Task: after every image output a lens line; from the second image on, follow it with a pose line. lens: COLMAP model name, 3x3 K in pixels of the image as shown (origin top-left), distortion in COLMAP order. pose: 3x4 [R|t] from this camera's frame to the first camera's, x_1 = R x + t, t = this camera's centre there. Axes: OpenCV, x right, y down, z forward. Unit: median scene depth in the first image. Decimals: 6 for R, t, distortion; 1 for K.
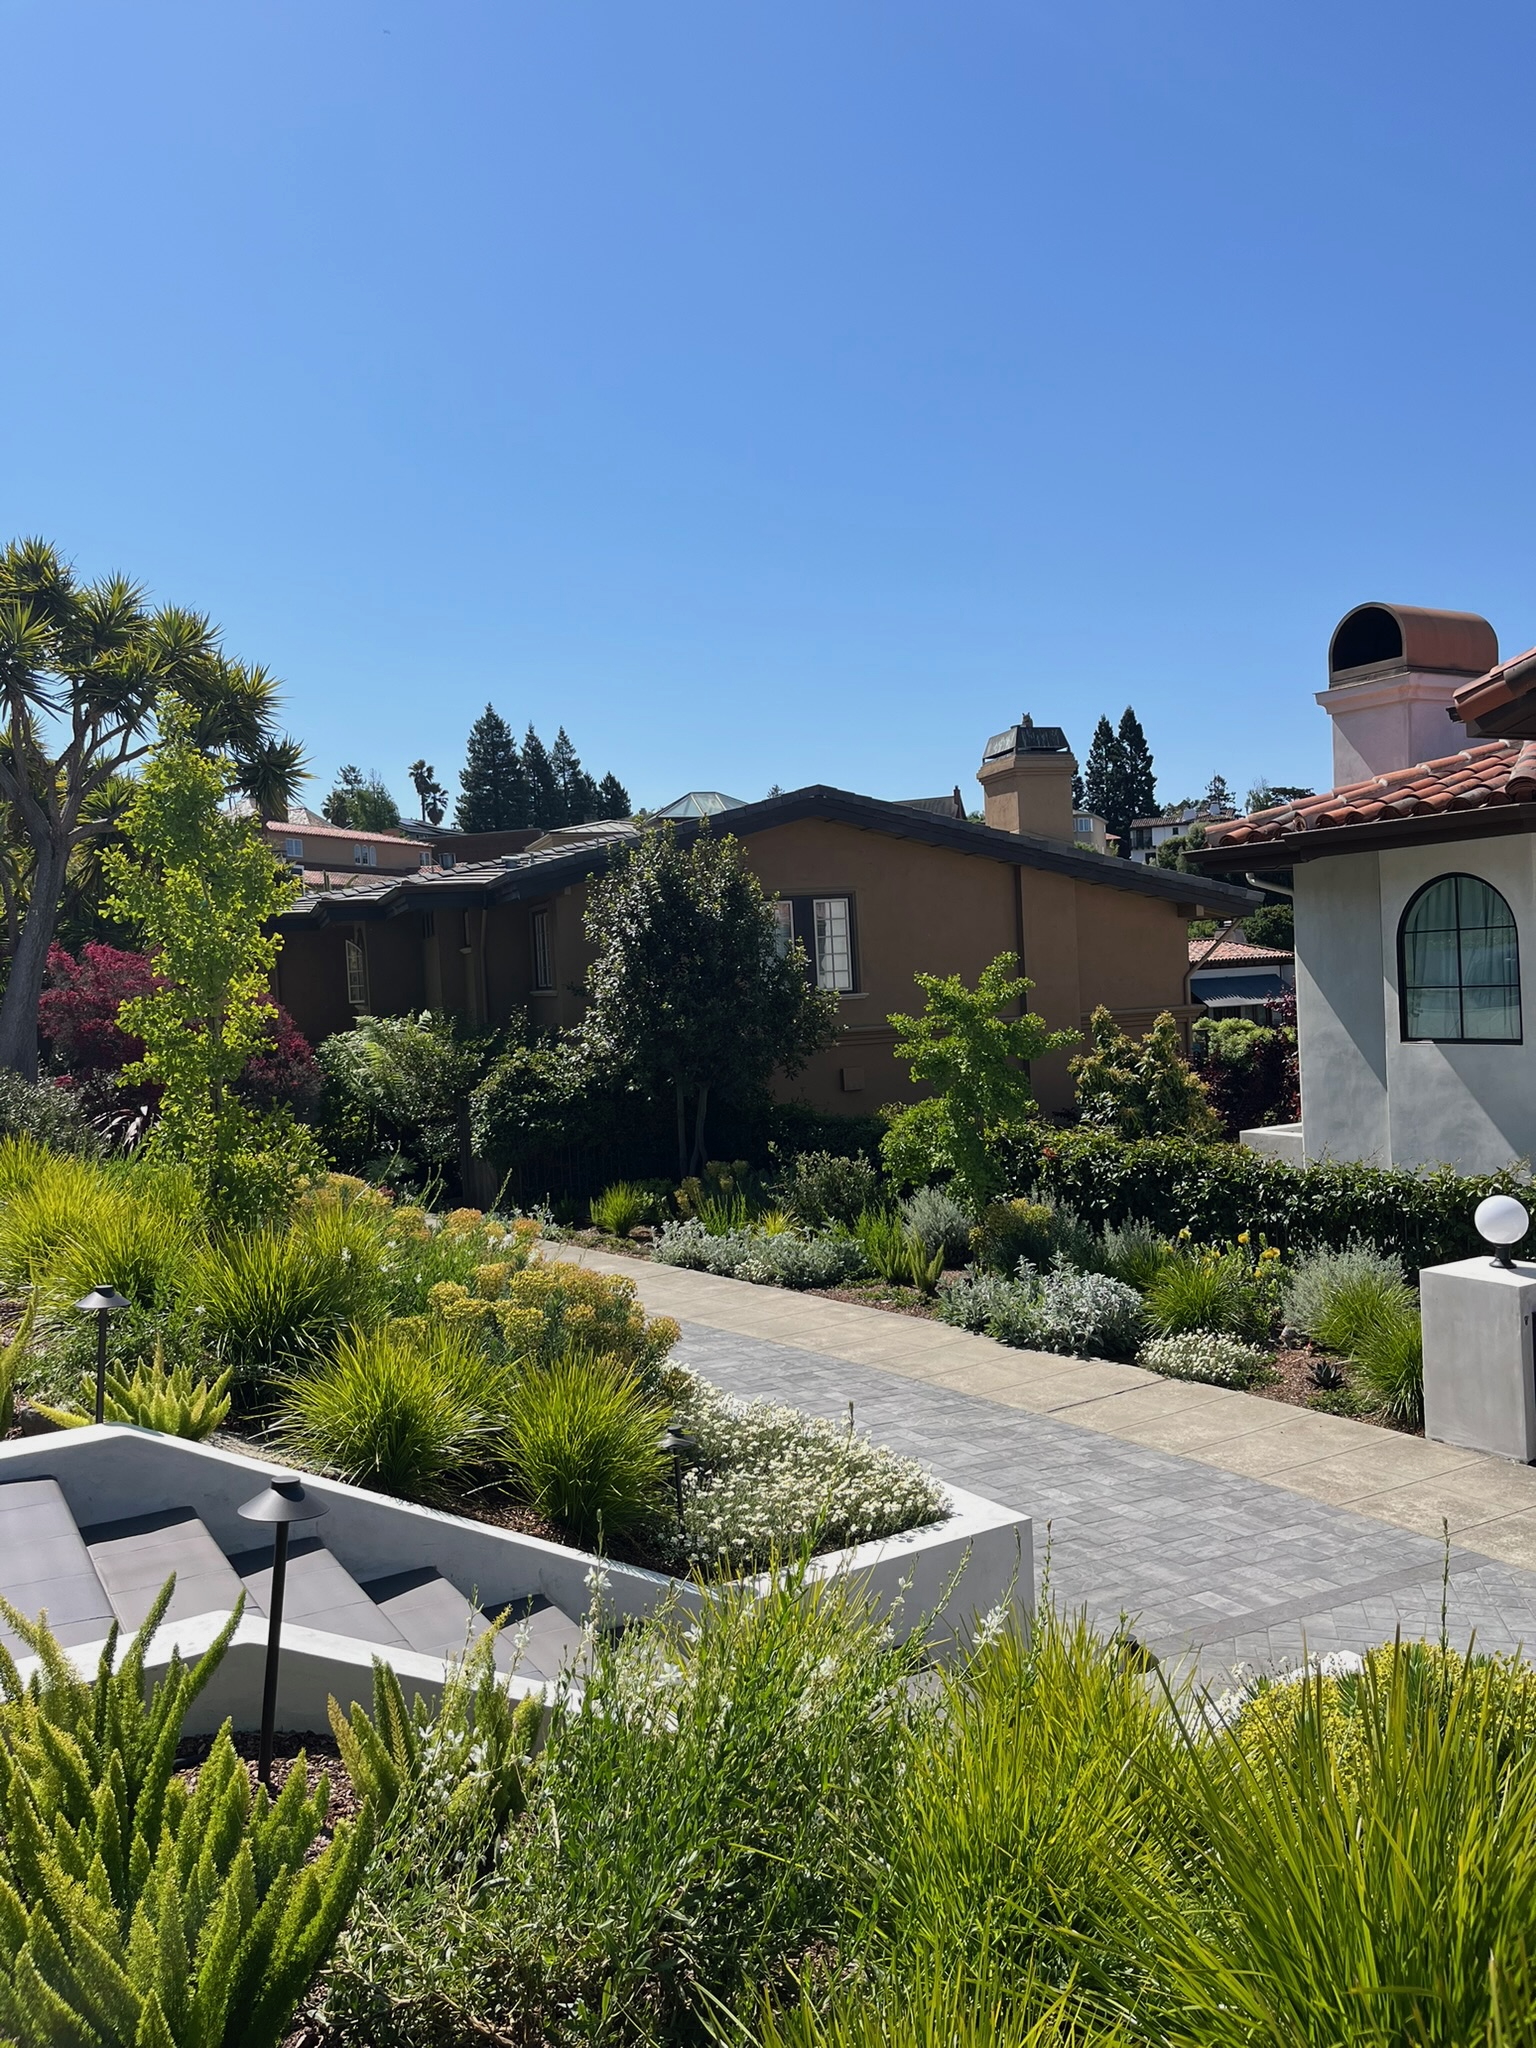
lens RADIAL K [[1537.5, 0, 768.0], [0, 1537.5, 1024.0], [0, 0, 1]] dist [0.043645, -0.062308]
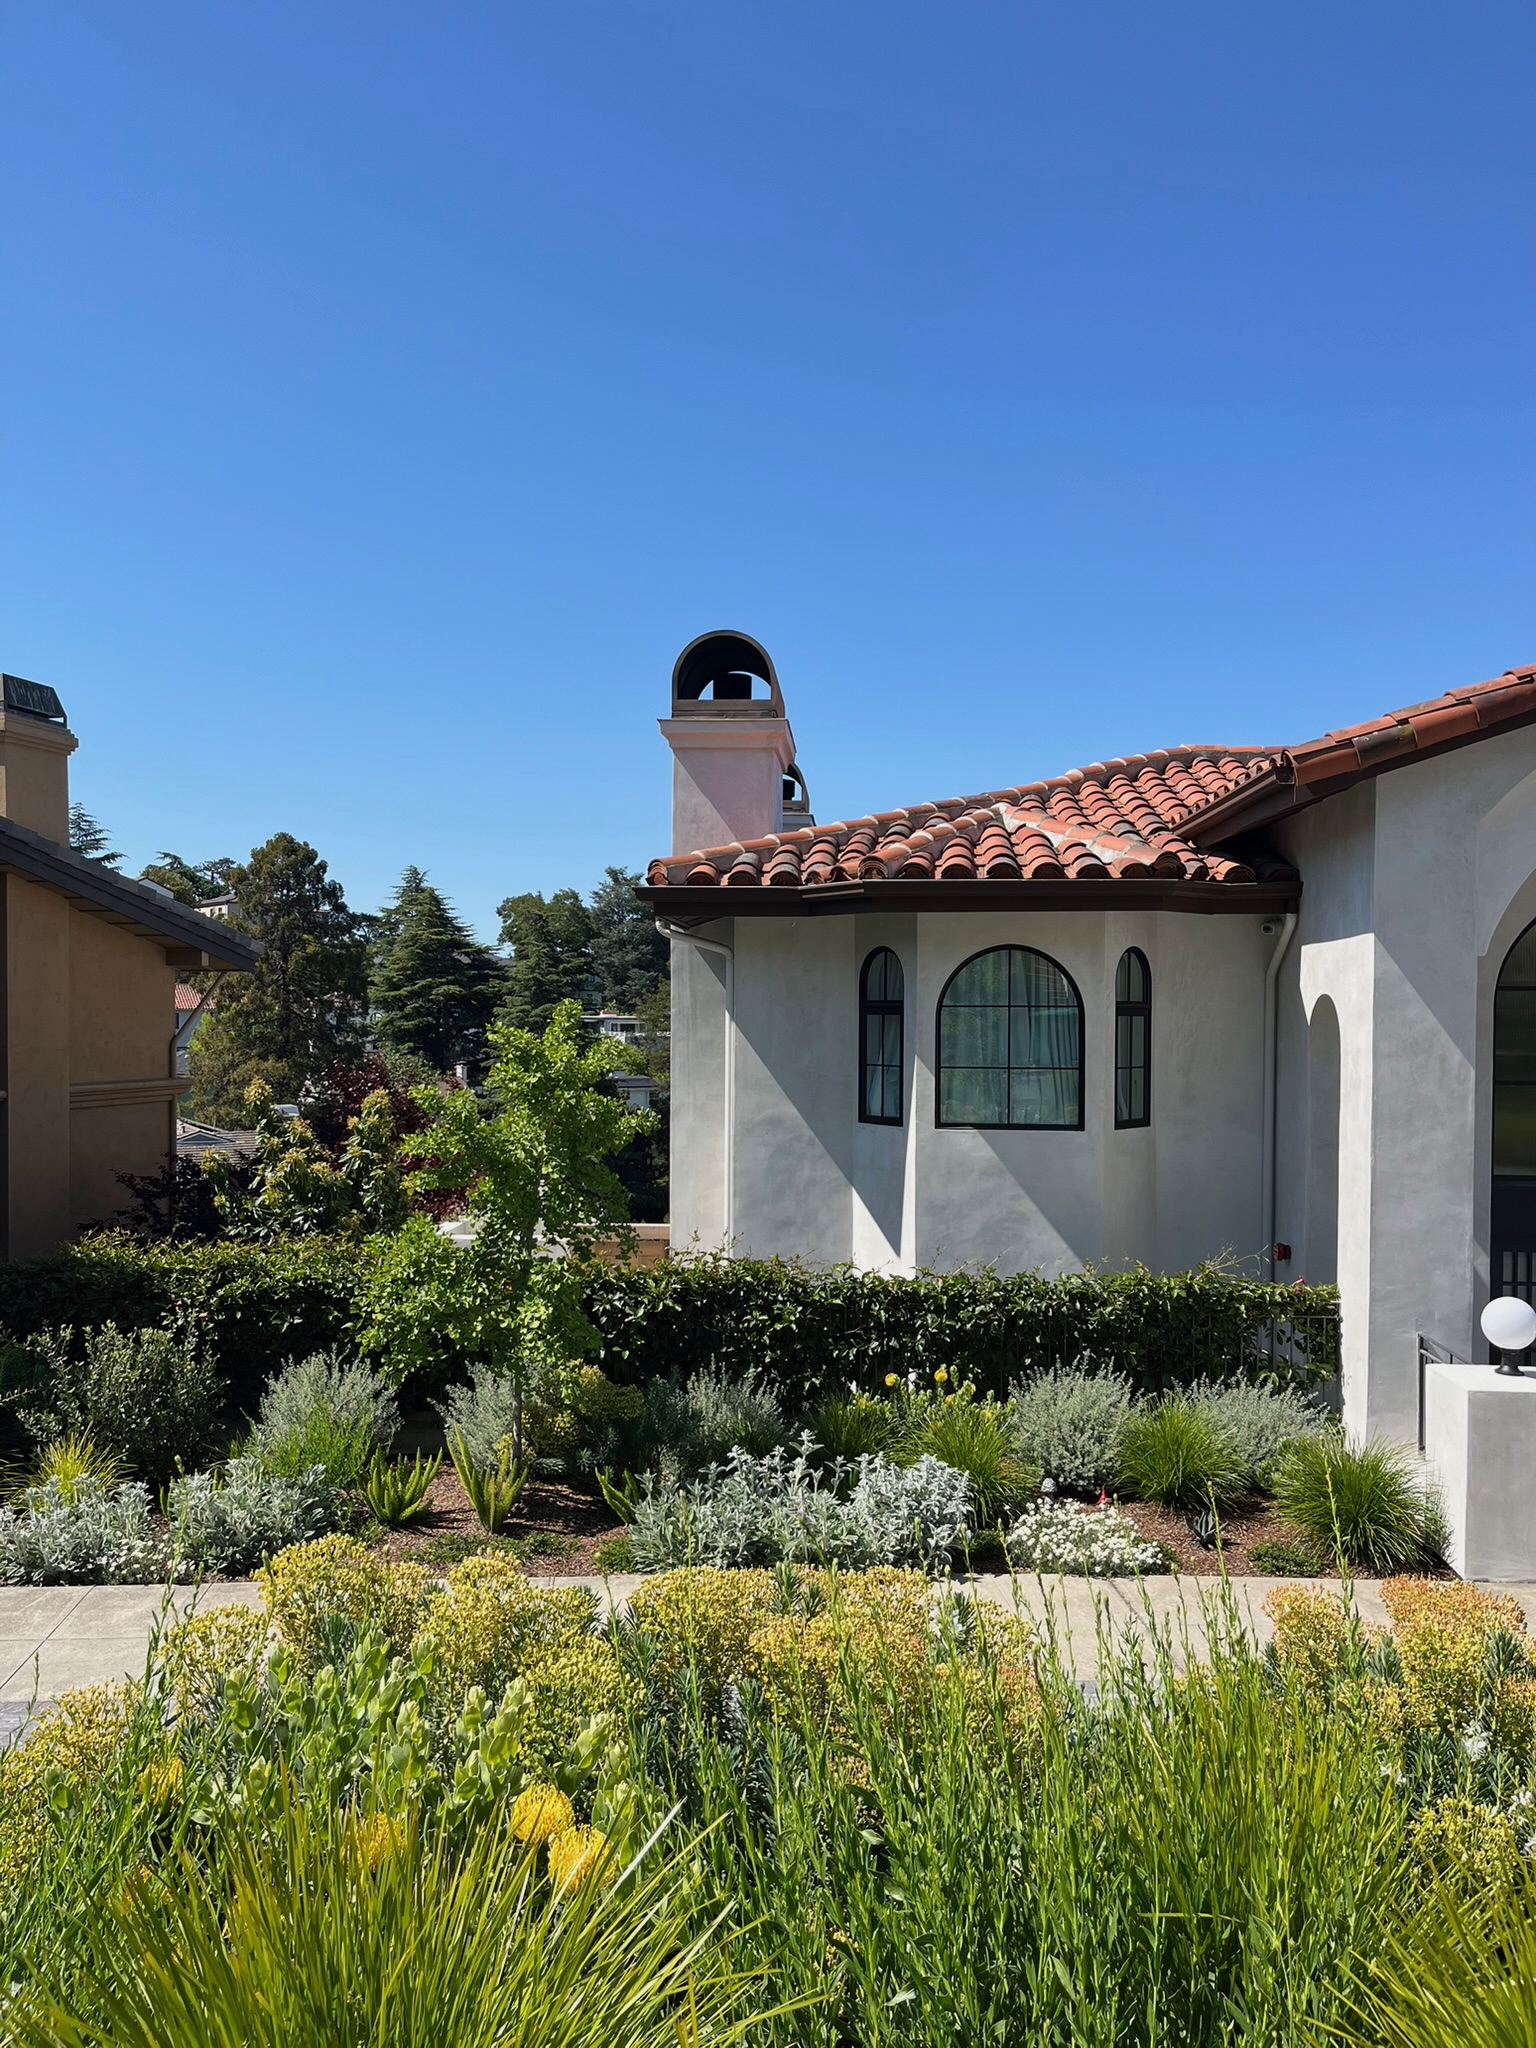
lens RADIAL K [[1539.5, 0, 760.7], [0, 1539.5, 1053.7], [0, 0, 1]] dist [0.038154, -0.054288]
pose [[0.572413, 0.035030, 0.819217, -0.358960], [-0.009441, 0.999302, -0.036134, 0.001804], [-0.819911, 0.012950, 0.572345, 0.545532]]
